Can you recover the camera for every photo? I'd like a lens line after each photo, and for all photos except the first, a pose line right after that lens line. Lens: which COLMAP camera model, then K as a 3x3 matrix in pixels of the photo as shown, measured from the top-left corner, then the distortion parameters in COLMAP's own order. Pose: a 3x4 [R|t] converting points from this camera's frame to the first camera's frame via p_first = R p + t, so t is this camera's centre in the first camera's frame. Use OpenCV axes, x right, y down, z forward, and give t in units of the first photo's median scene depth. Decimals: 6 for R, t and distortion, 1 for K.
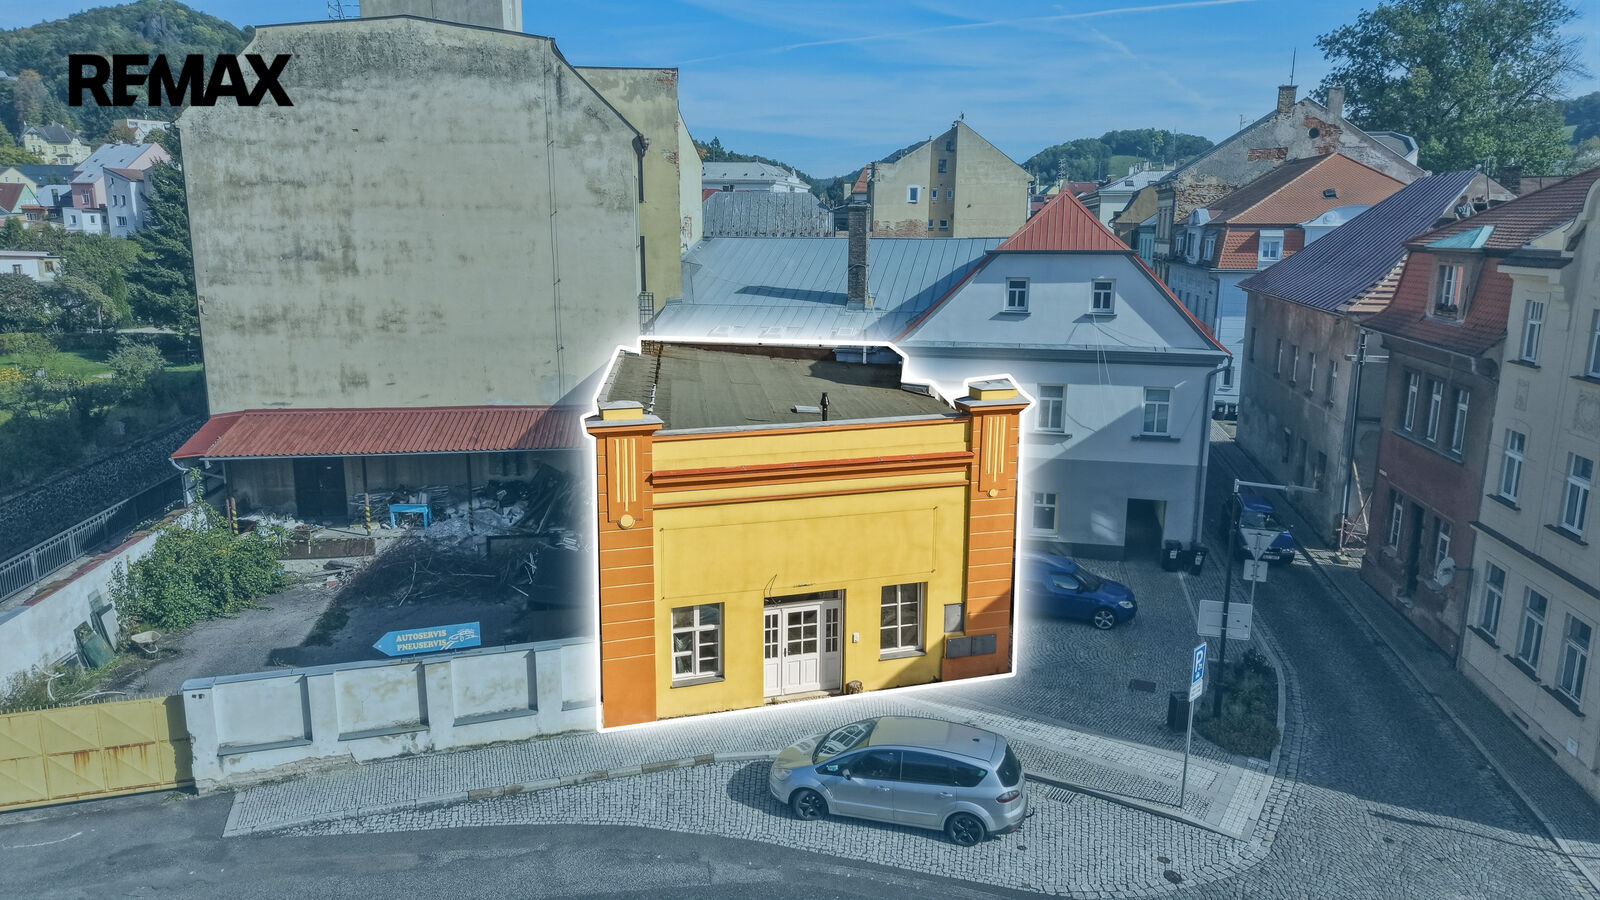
lens RADIAL K [[1078.6, 0, 798.4], [0, 1078.6, 442.2], [0, 0, 1]] dist [0.037778, -0.006512]
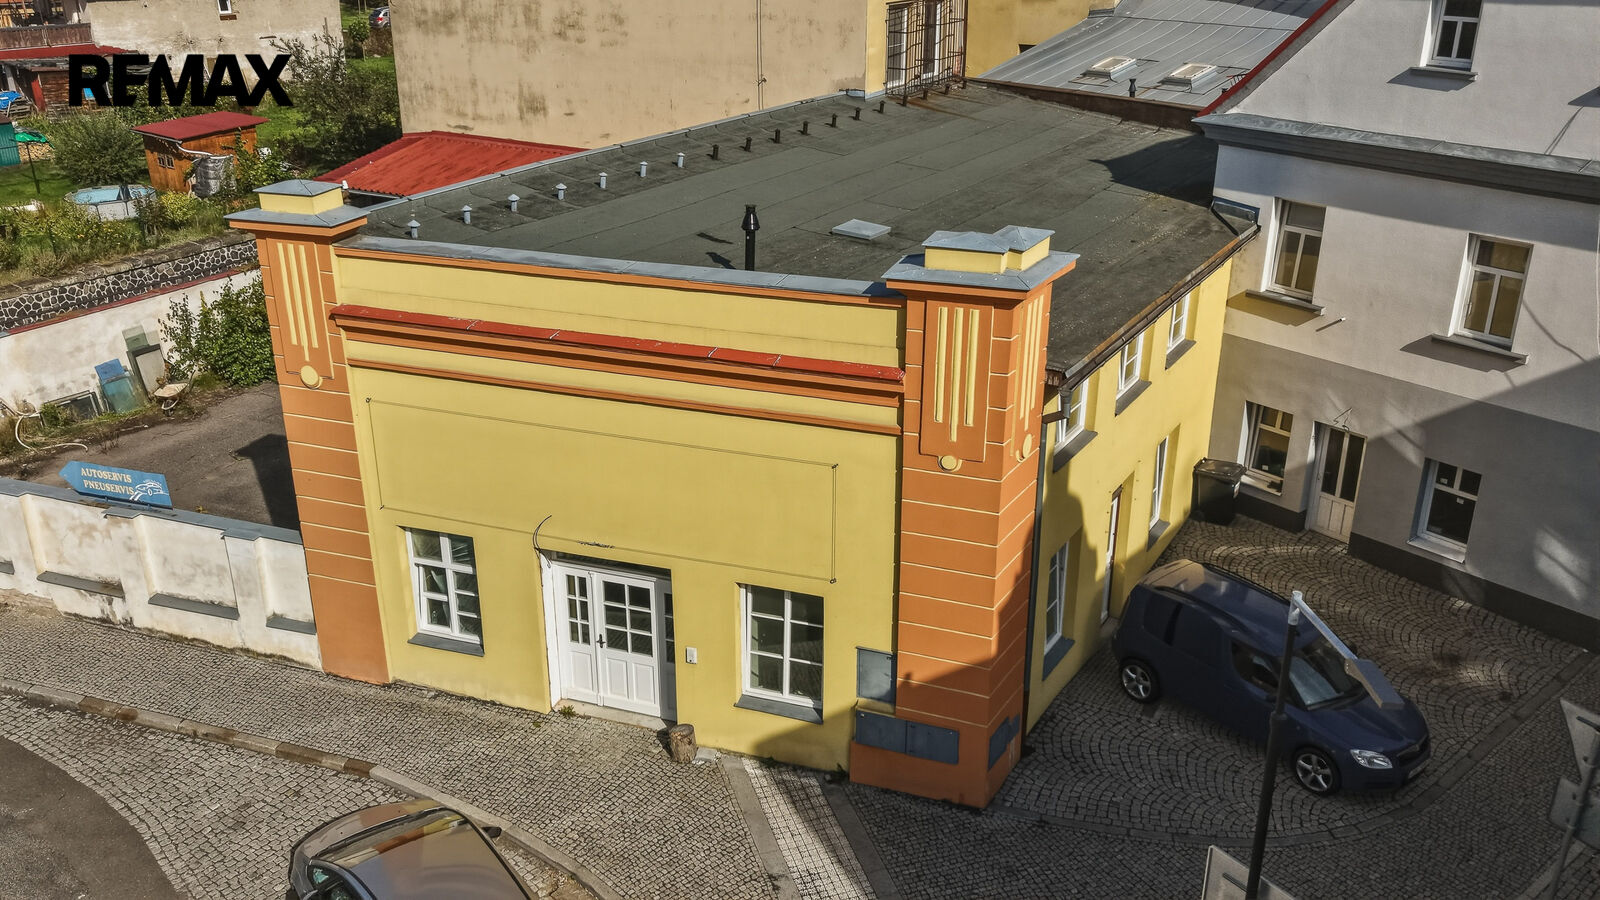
lens RADIAL K [[1348.8, 0, 799.8], [0, 1348.8, 459.9], [0, 0, 1]] dist [0.016827, 0.010490]
pose [[0.788209, 0.233103, -0.569552, 0.468522], [-0.115383, 0.965052, 0.235291, -0.087350], [0.604495, -0.119741, 0.787558, 0.491468]]
